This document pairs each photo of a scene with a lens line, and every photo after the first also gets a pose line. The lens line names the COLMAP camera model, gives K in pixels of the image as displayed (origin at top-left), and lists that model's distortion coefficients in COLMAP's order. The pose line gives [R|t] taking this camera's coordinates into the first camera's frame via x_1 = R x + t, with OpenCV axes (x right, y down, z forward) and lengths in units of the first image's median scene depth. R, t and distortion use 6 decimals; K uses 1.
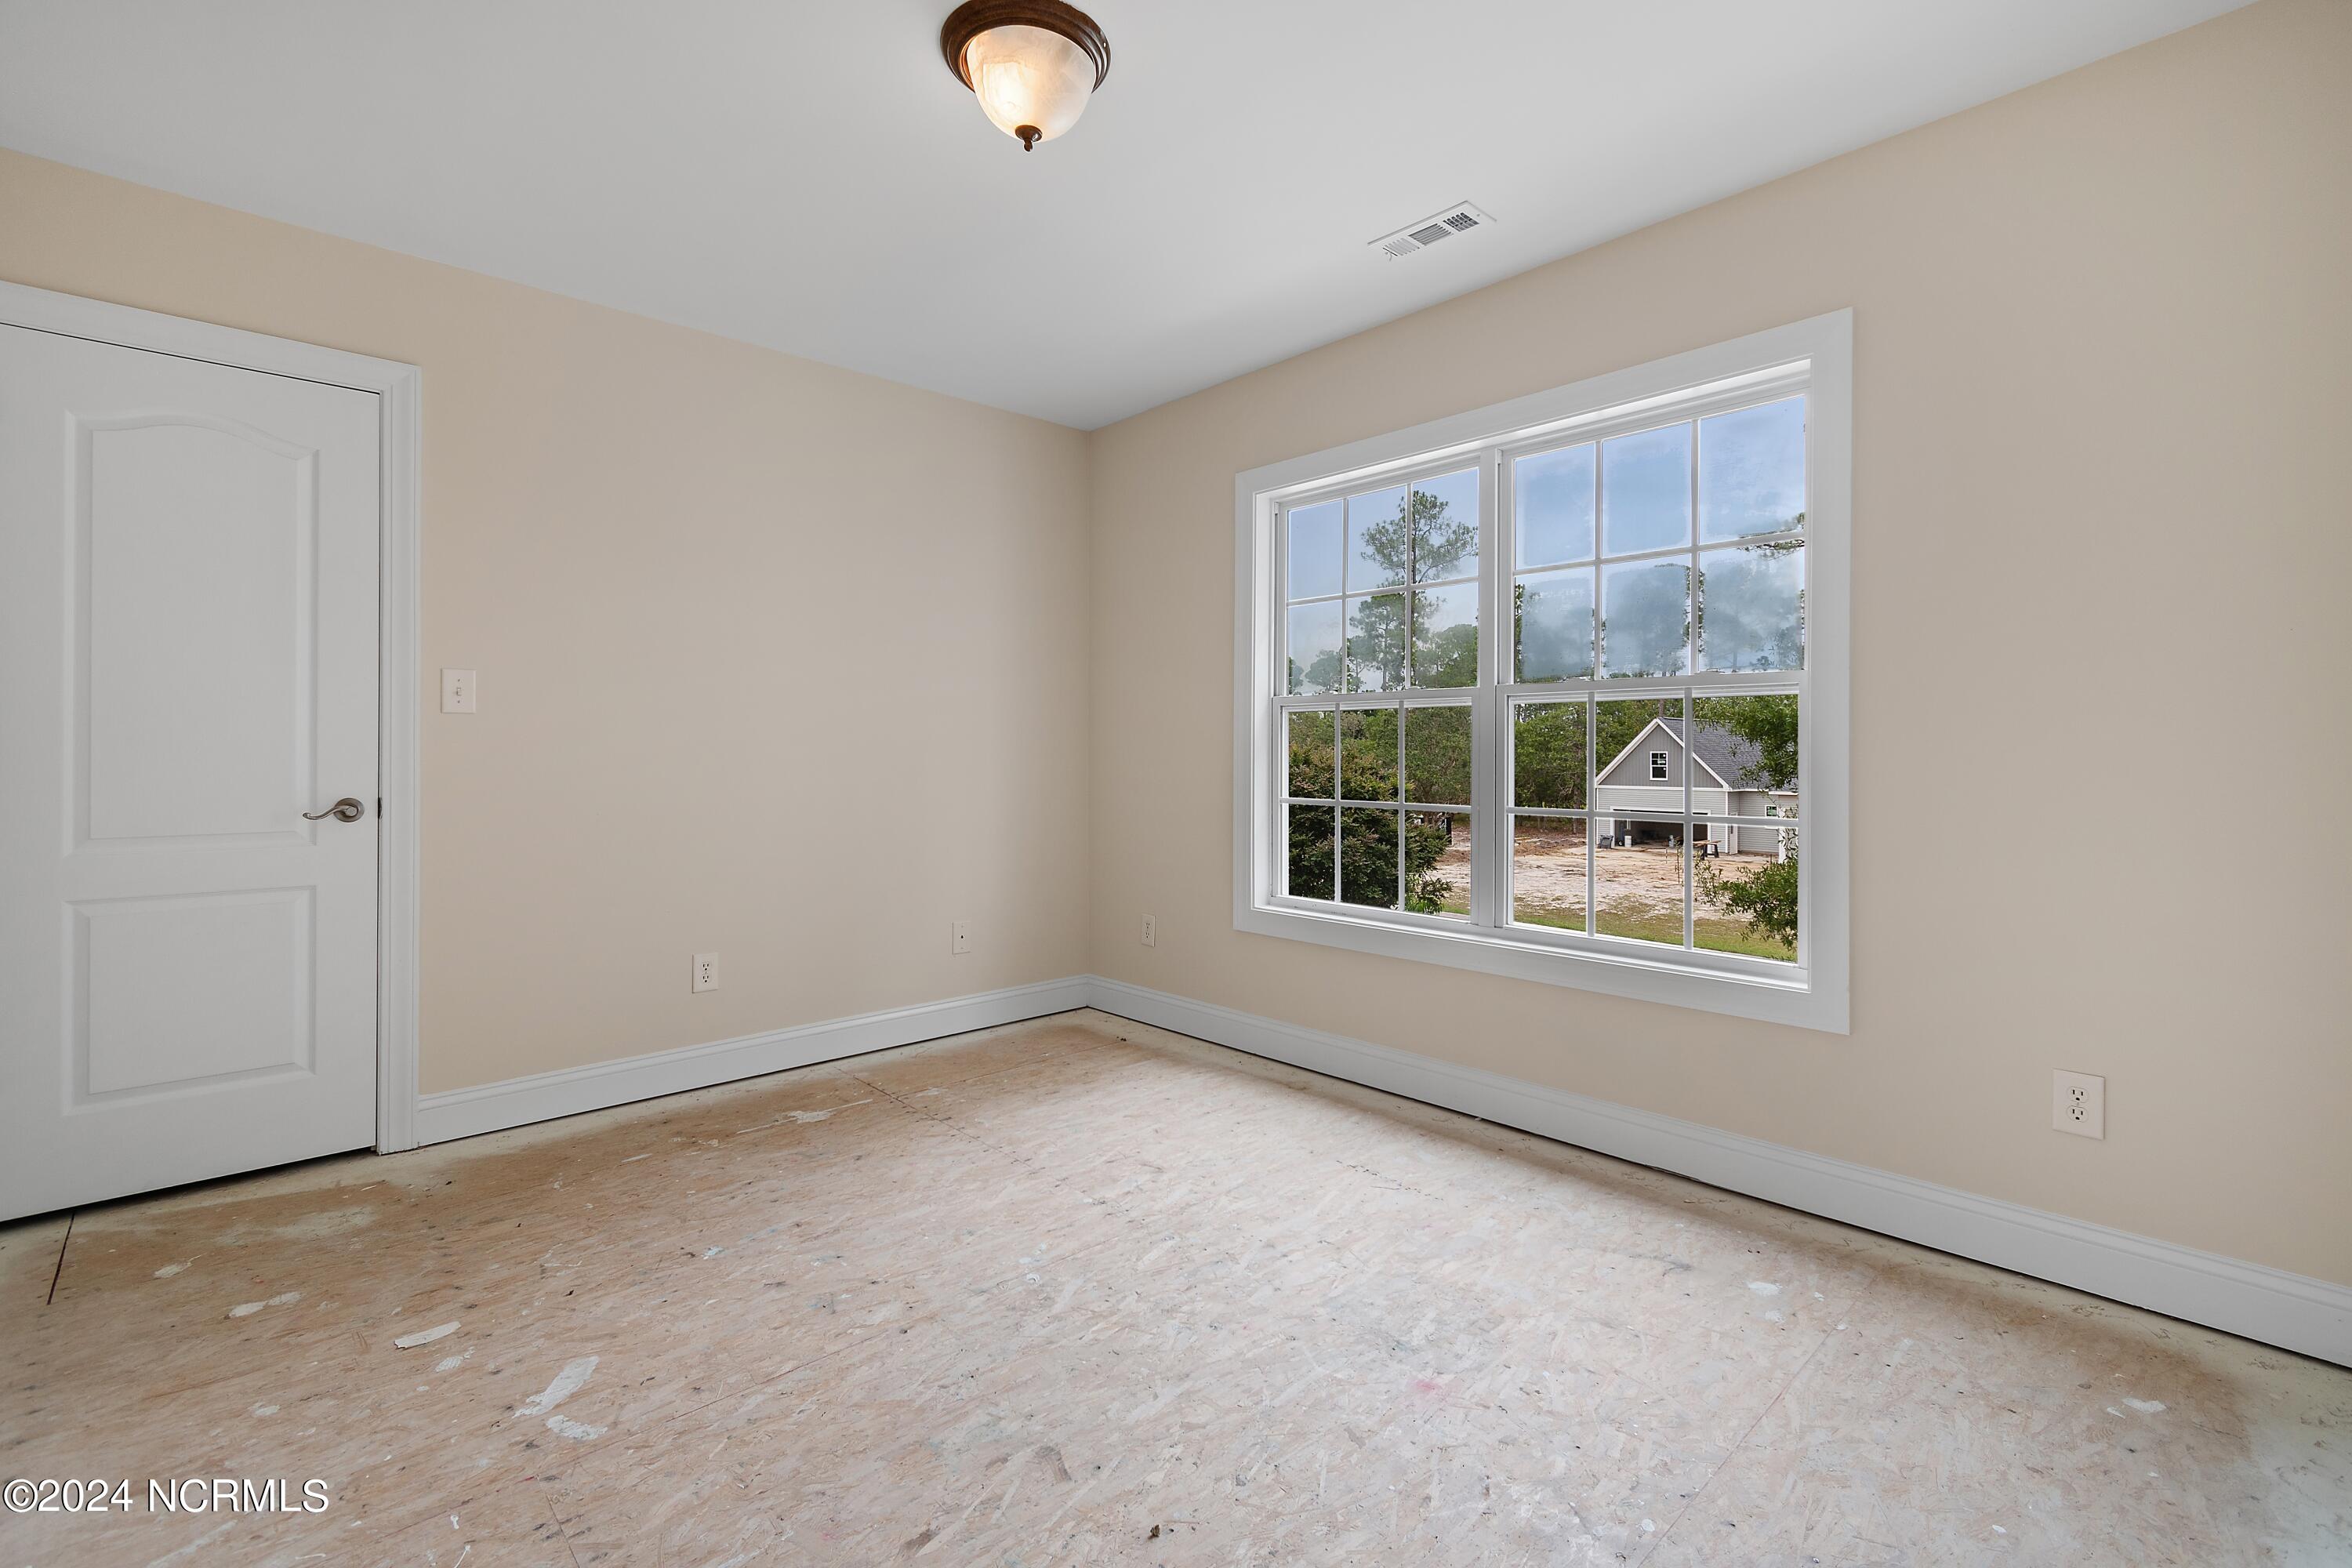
lens RADIAL K [[1035.1, 0, 1177.8], [0, 1035.1, 767.5], [0, 0, 1]] dist [-0.003437, -0.000997]
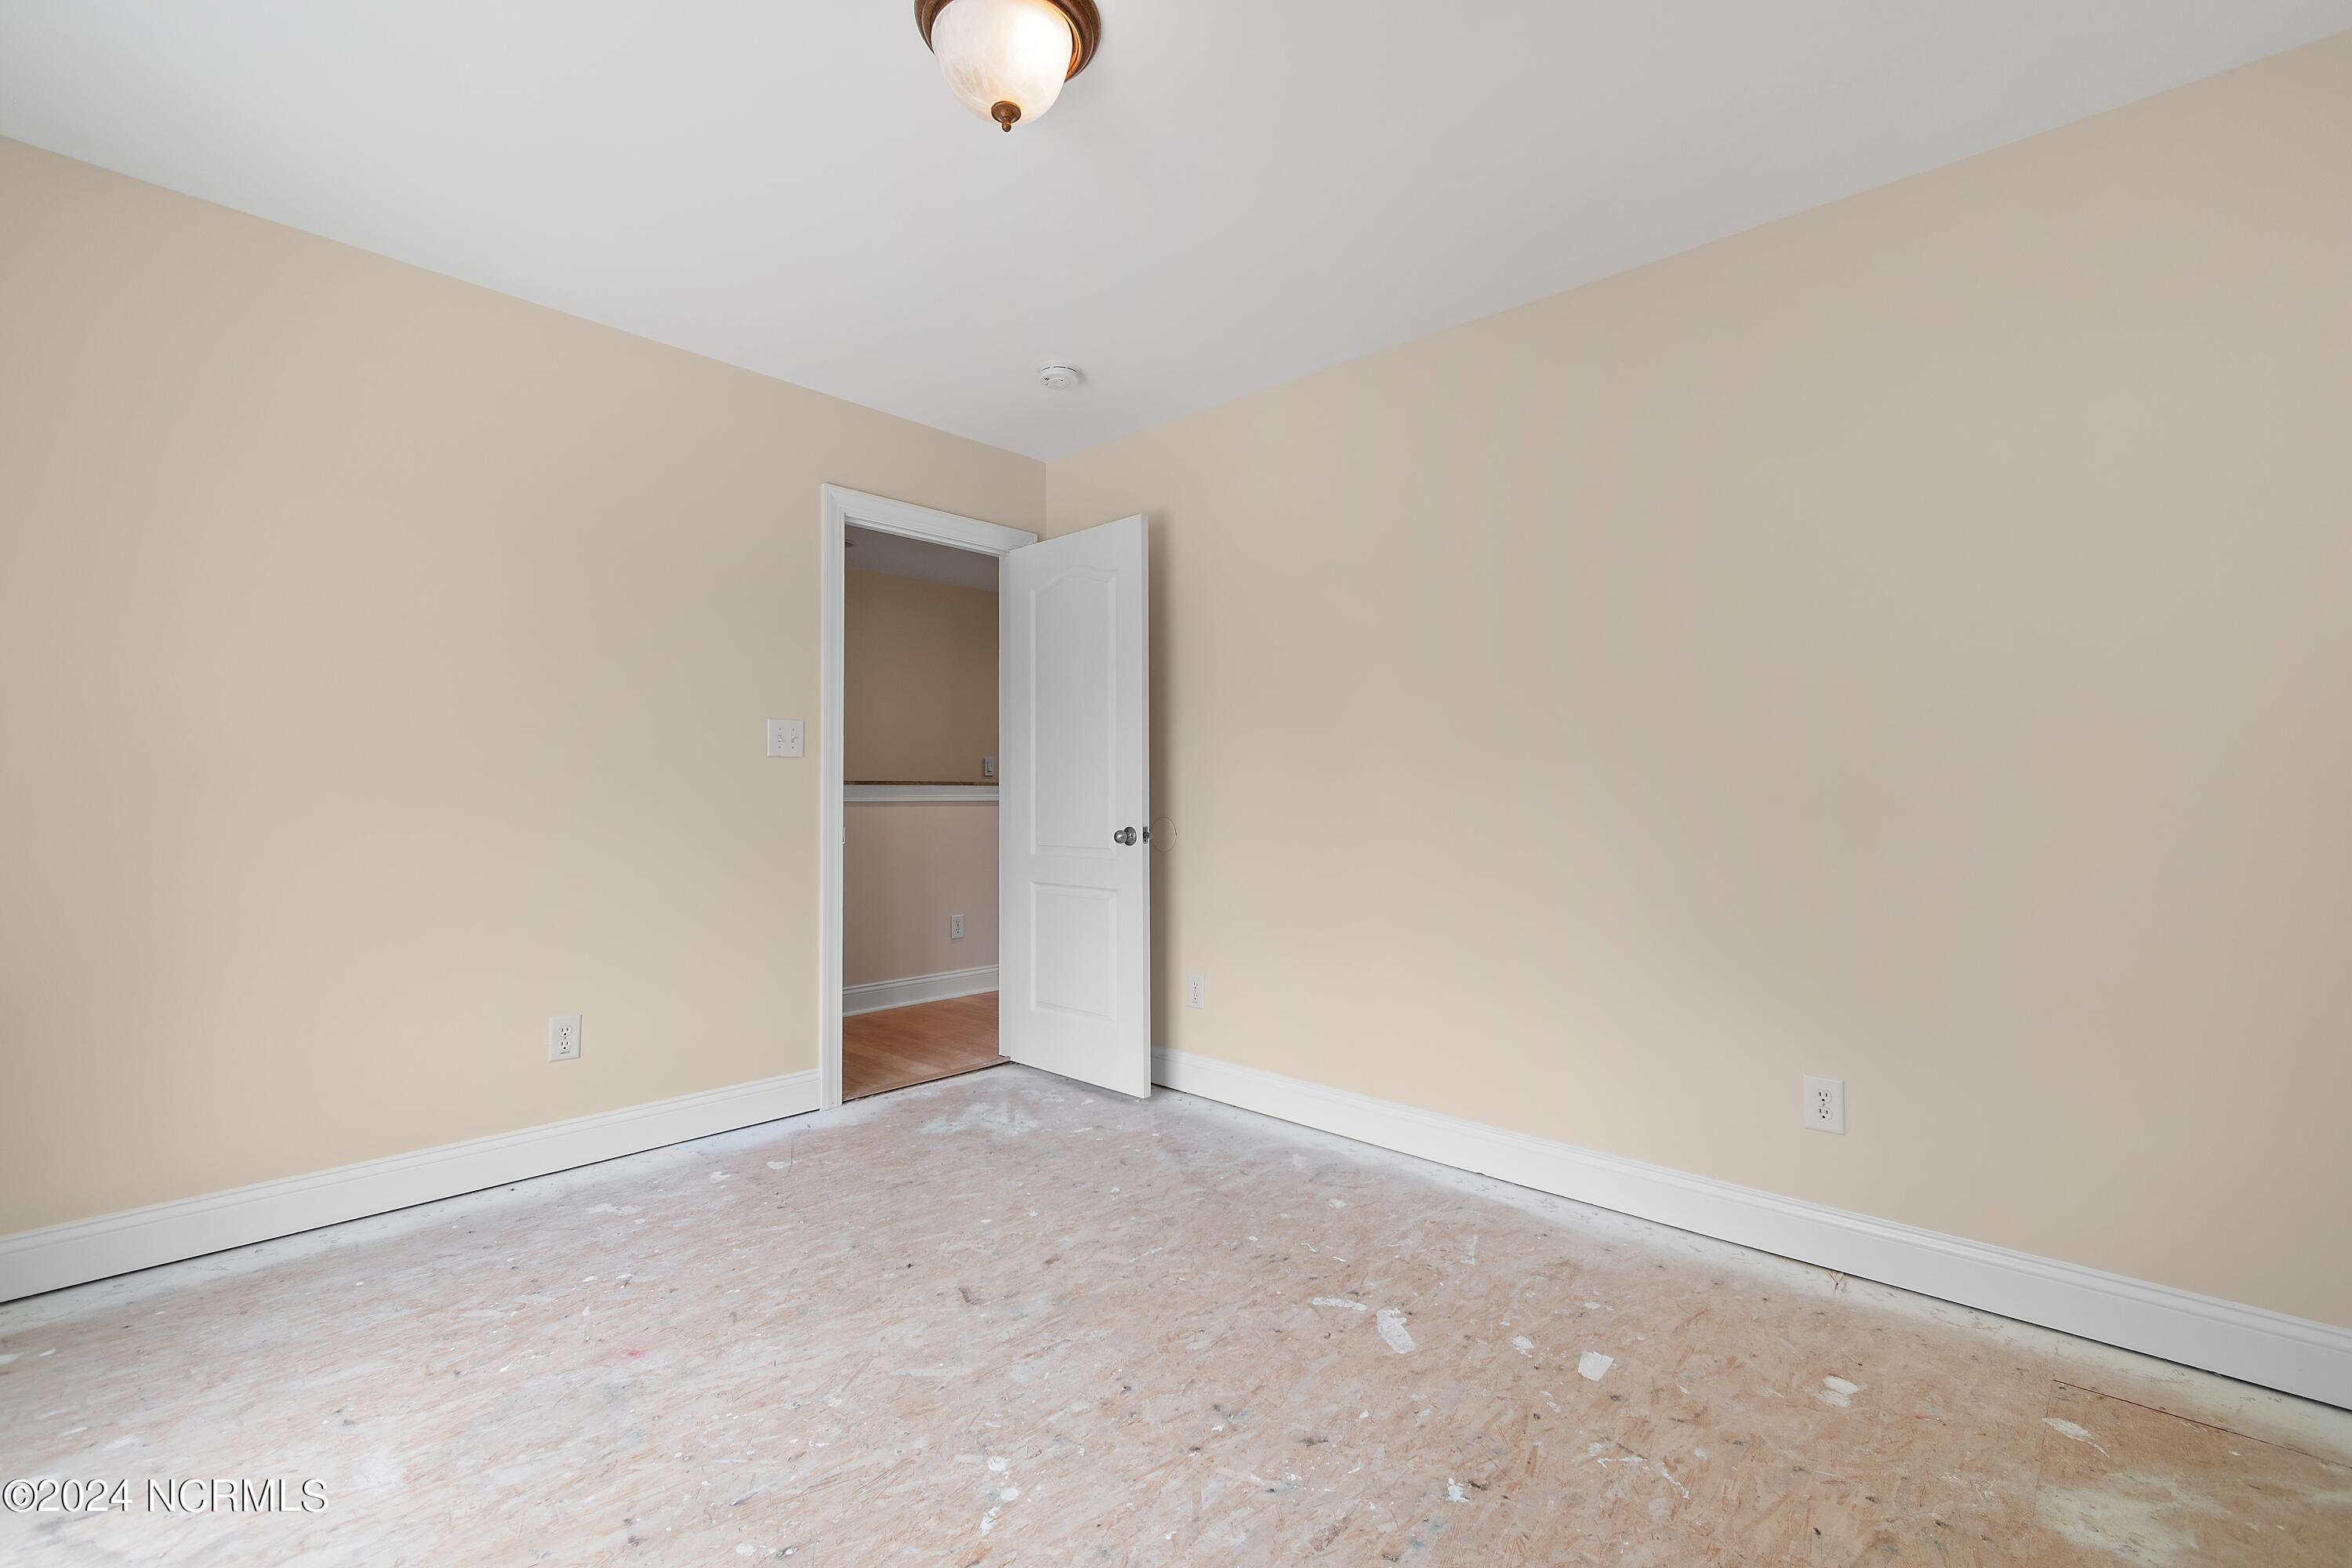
lens RADIAL K [[1035.1, 0, 1166.1], [0, 1035.1, 786.2], [0, 0, 1]] dist [-0.003437, -0.000997]
pose [[-0.997696, -0.004004, -0.067723, -0.235063], [-0.004808, 0.999920, 0.011712, -0.027467], [0.067671, 0.012010, -0.997635, 1.964317]]
